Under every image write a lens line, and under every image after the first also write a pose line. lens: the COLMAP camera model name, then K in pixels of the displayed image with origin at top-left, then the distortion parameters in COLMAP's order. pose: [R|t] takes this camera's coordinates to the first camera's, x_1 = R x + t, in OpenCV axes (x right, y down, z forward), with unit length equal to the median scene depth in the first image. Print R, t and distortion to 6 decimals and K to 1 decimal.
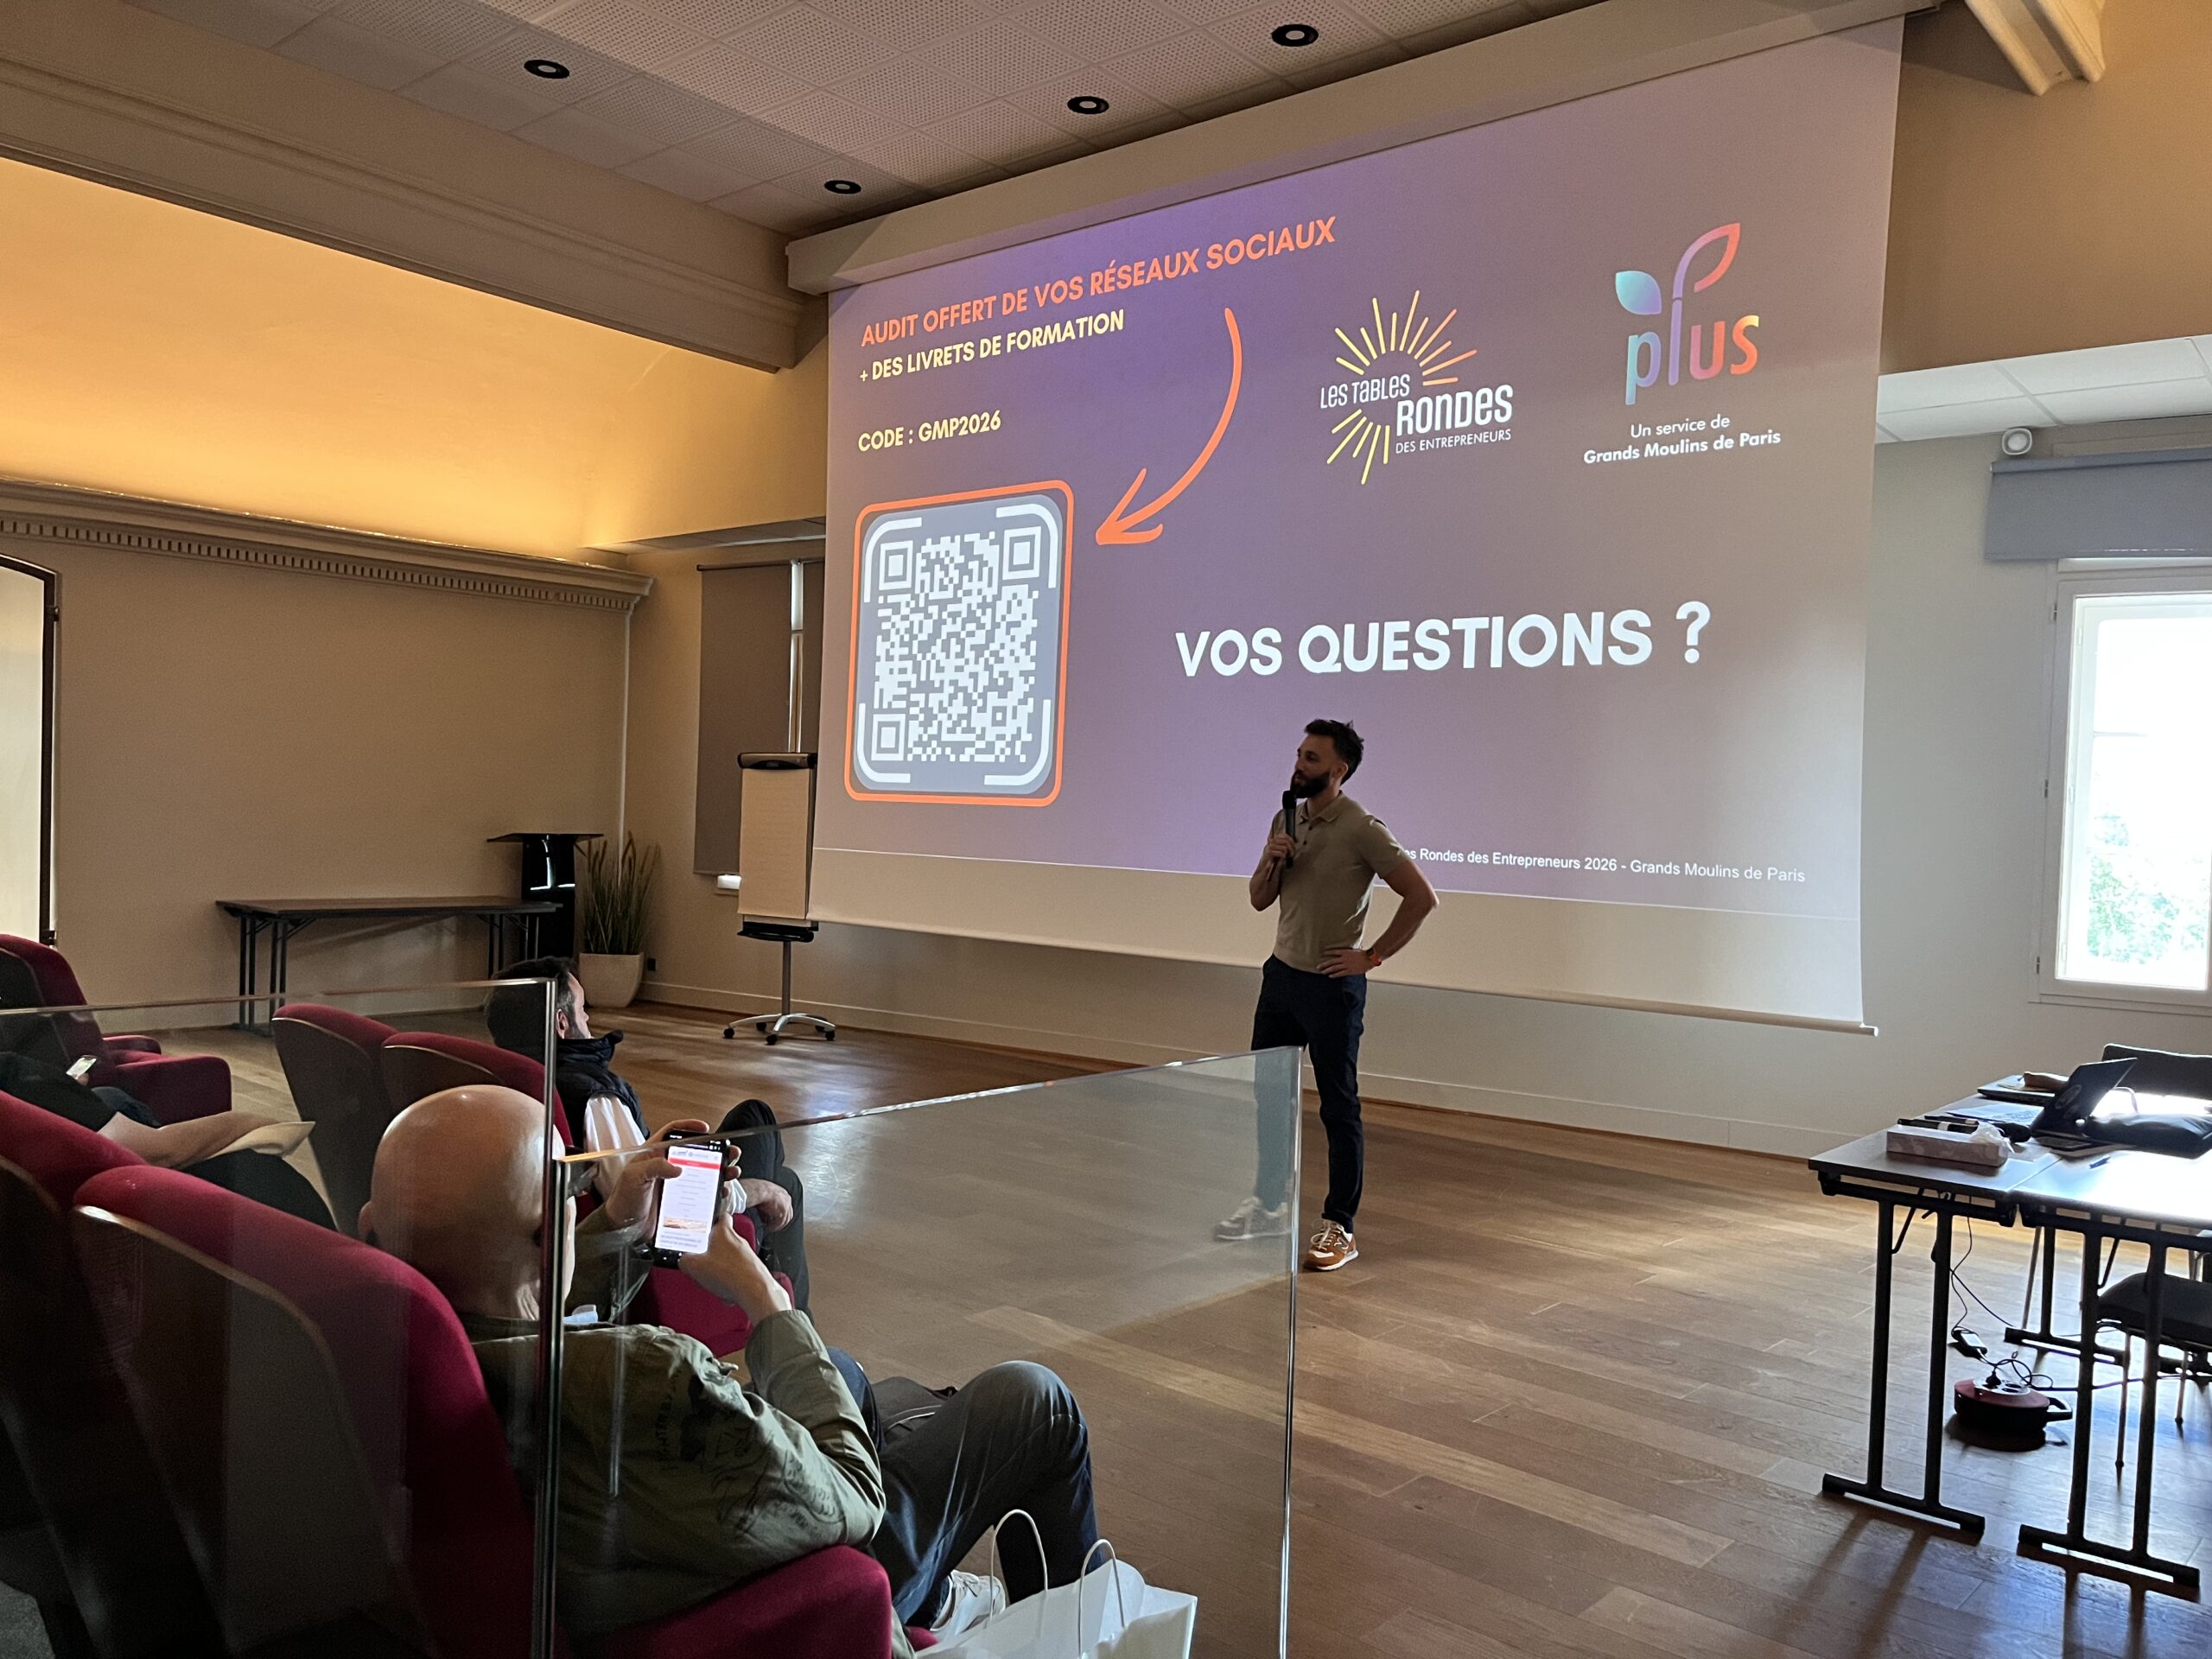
lens RADIAL K [[1669.6, 0, 1102.2], [0, 1669.6, 832.8], [0, 0, 1]] dist [0.070080, -0.097235]
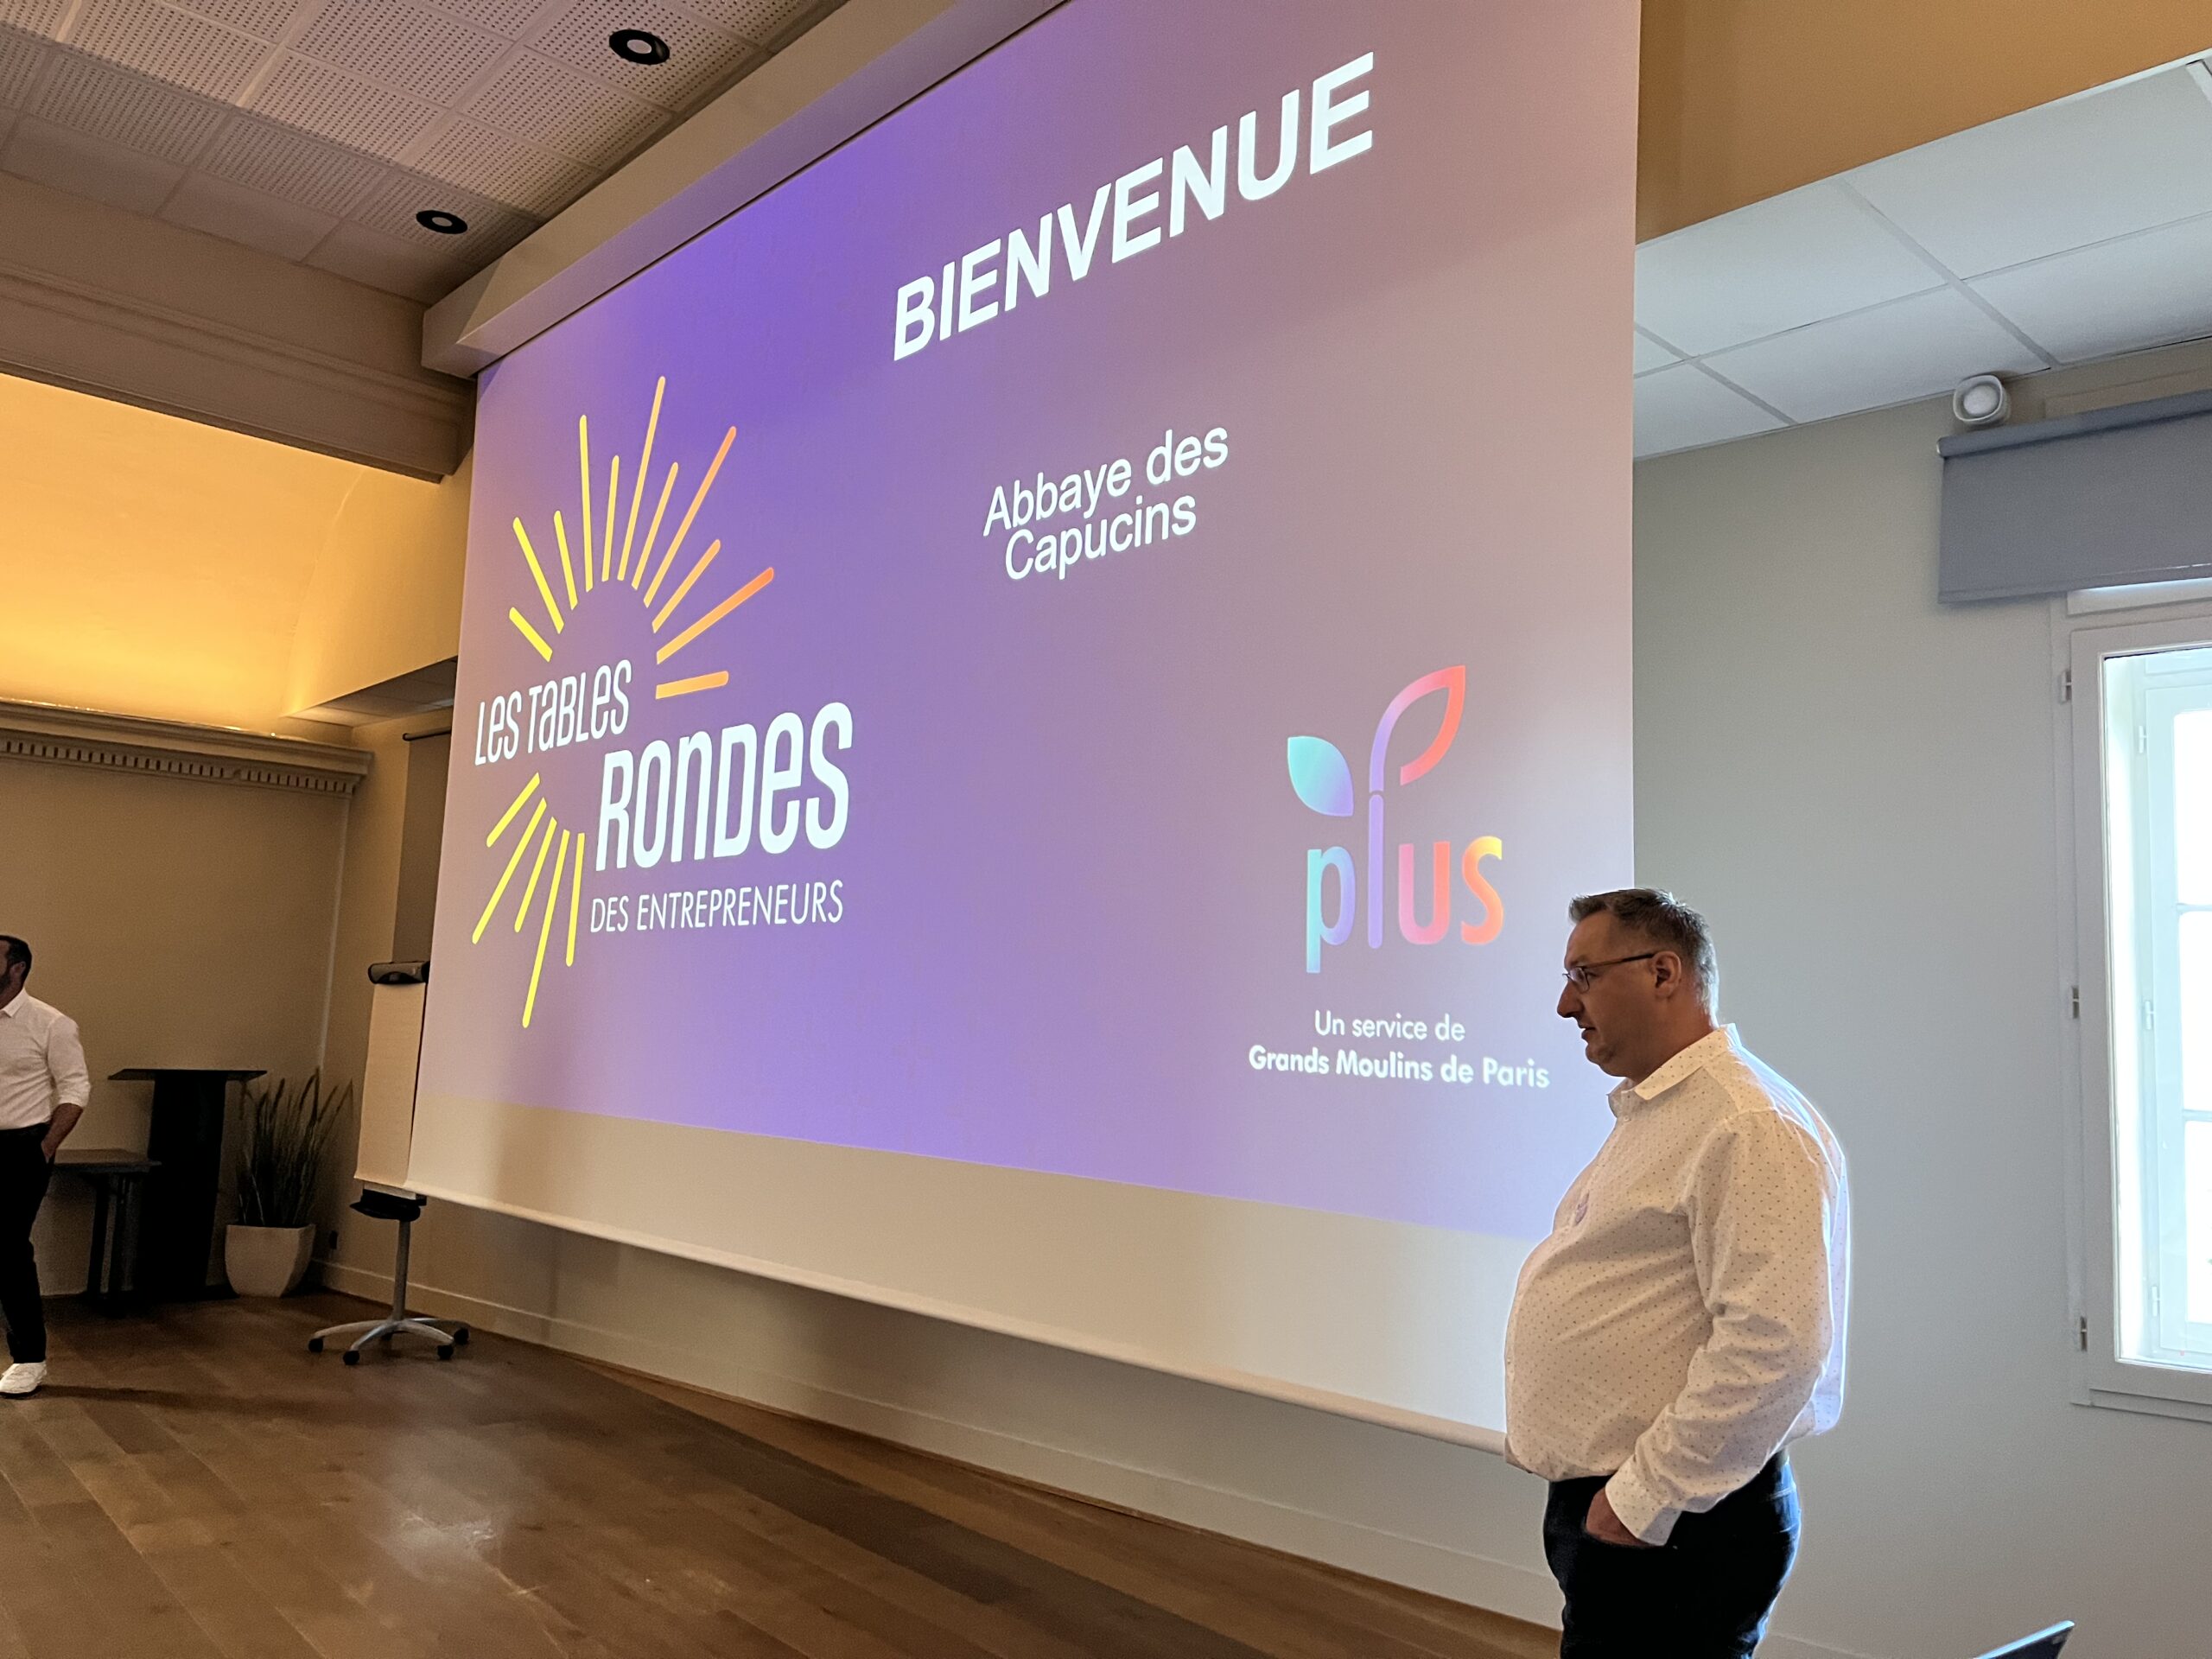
lens RADIAL K [[1669.6, 0, 1112.1], [0, 1669.6, 839.7], [0, 0, 1]] dist [0.070080, -0.097235]
pose [[0.993158, -0.009386, -0.116399, 0.220359], [-0.006629, 0.990626, -0.136440, -0.001295], [0.116588, 0.136278, 0.983786, 0.294495]]
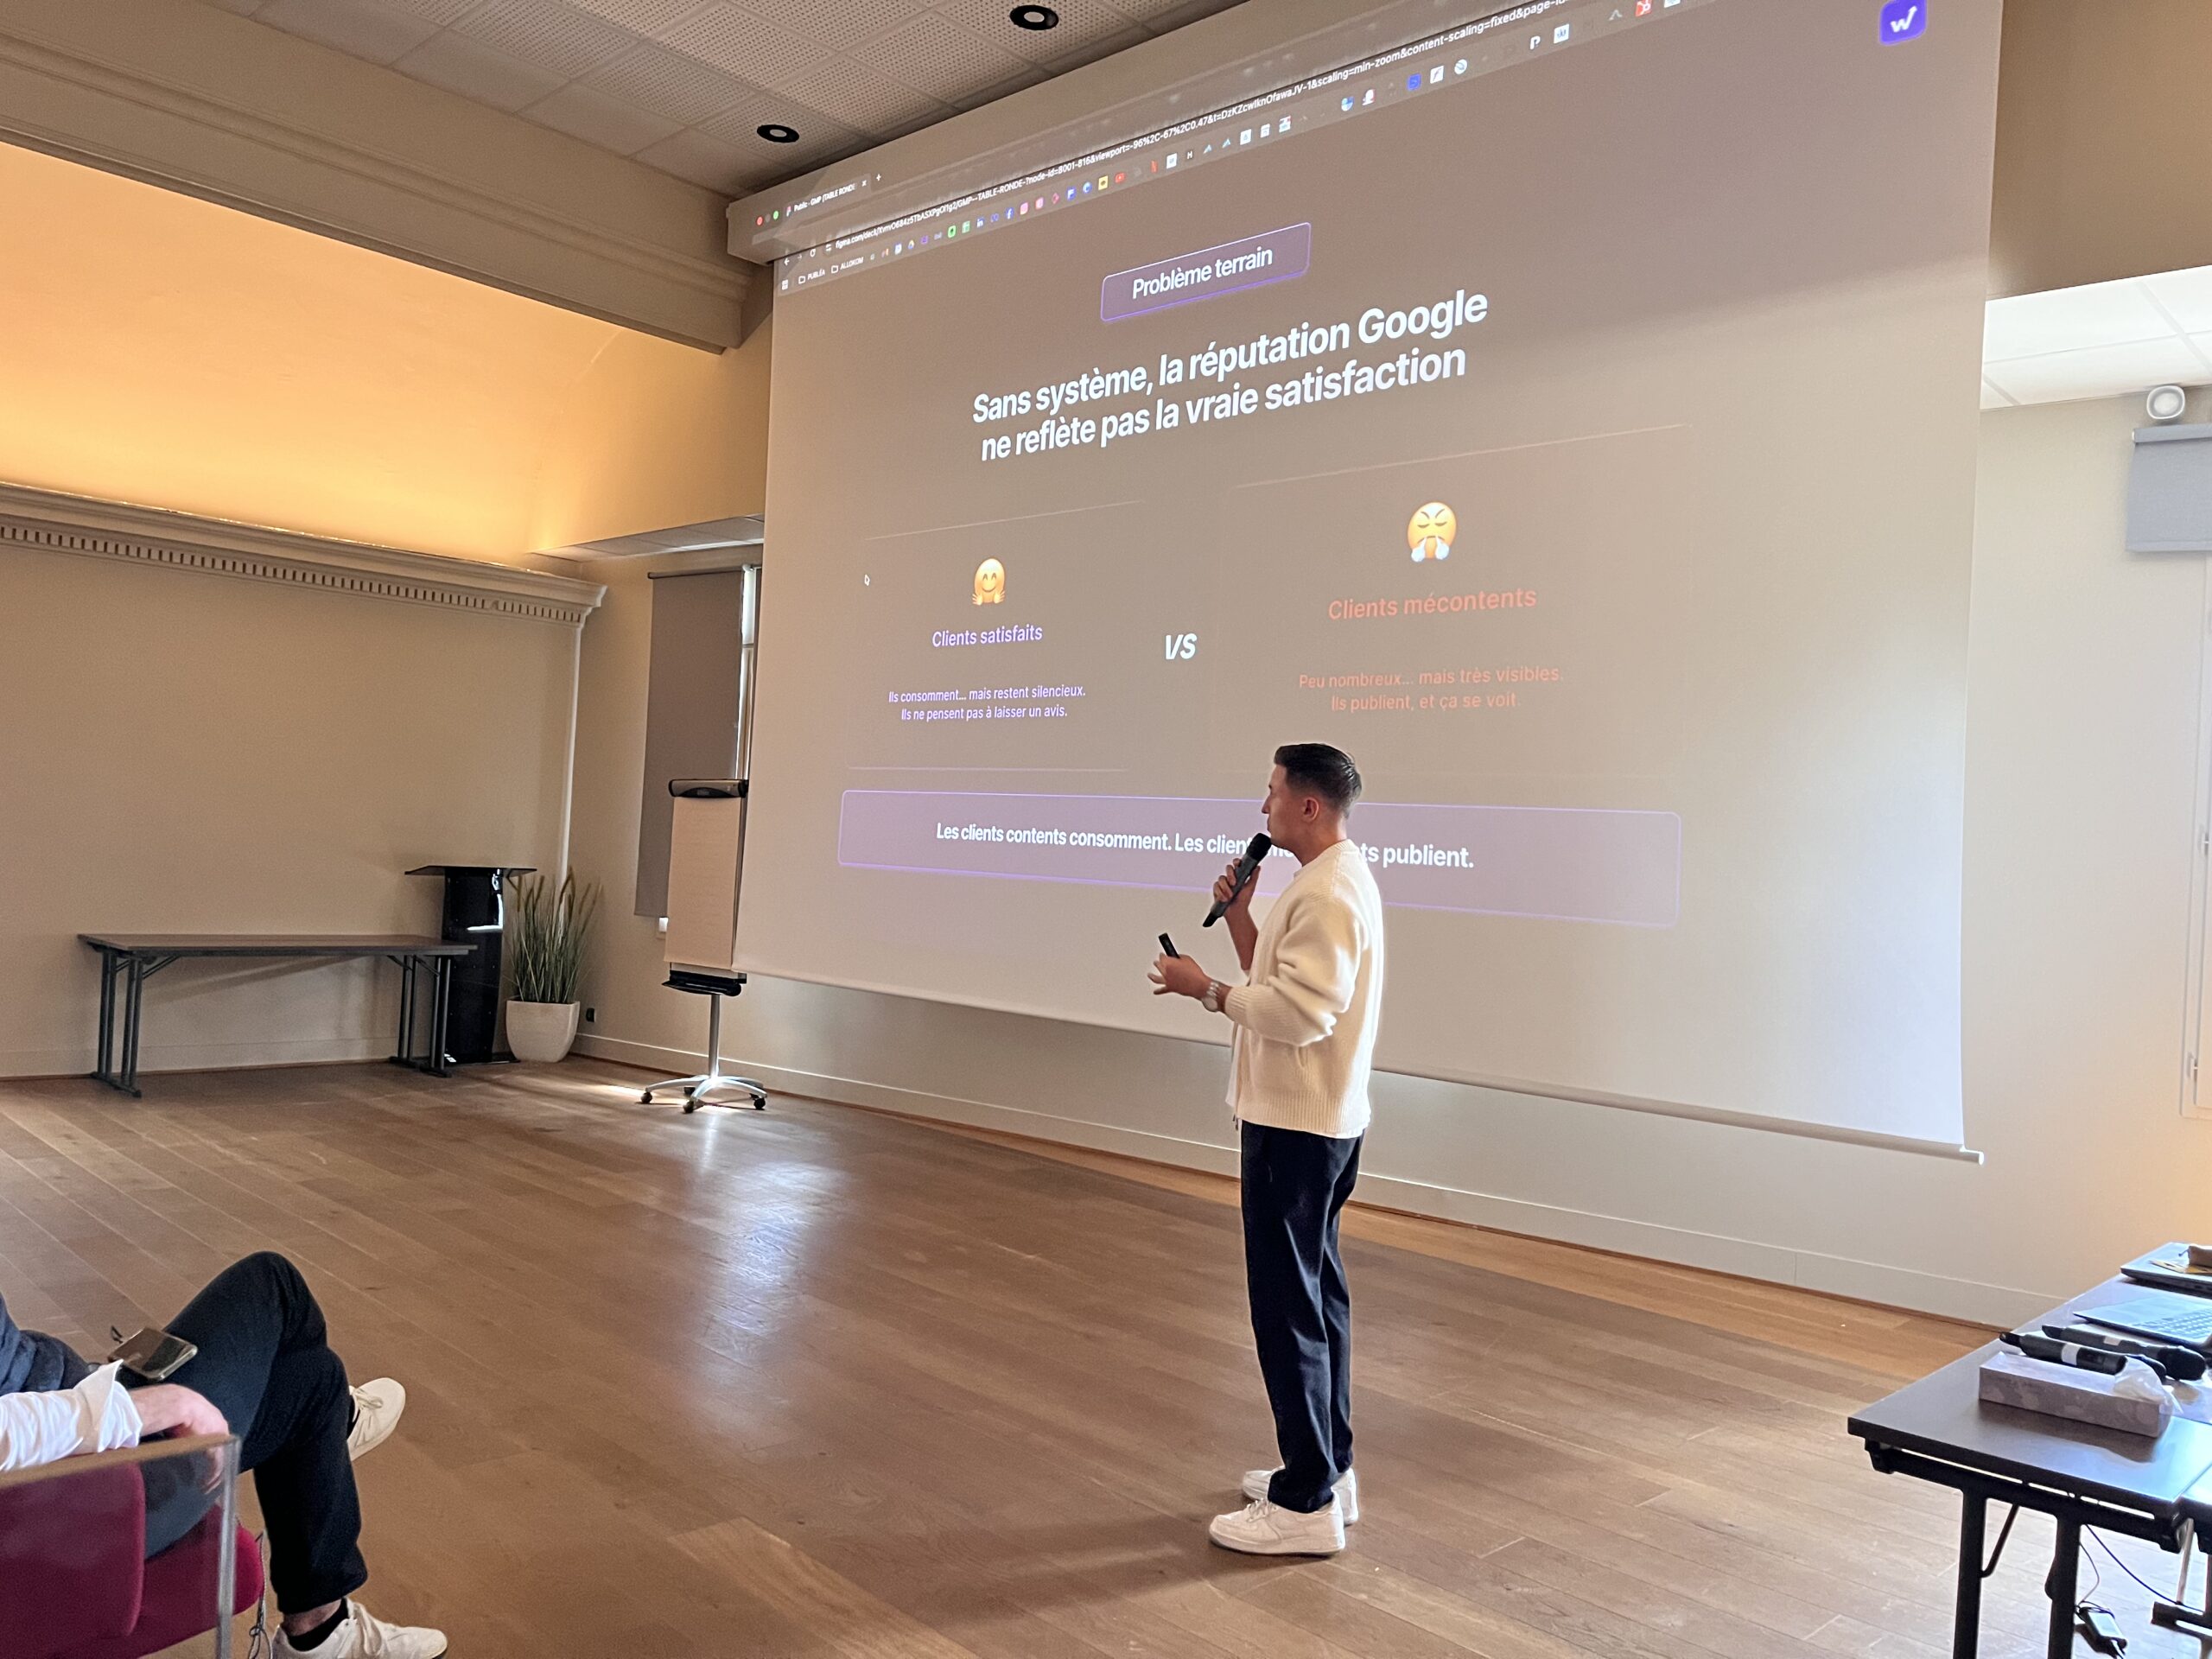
lens RADIAL K [[1669.6, 0, 1108.3], [0, 1669.6, 824.2], [0, 0, 1]] dist [0.070080, -0.097235]
pose [[0.998241, 0.018871, -0.056203, 0.068354], [-0.020718, 0.999258, -0.032463, 0.000072], [0.055549, 0.033570, 0.997891, 0.136986]]
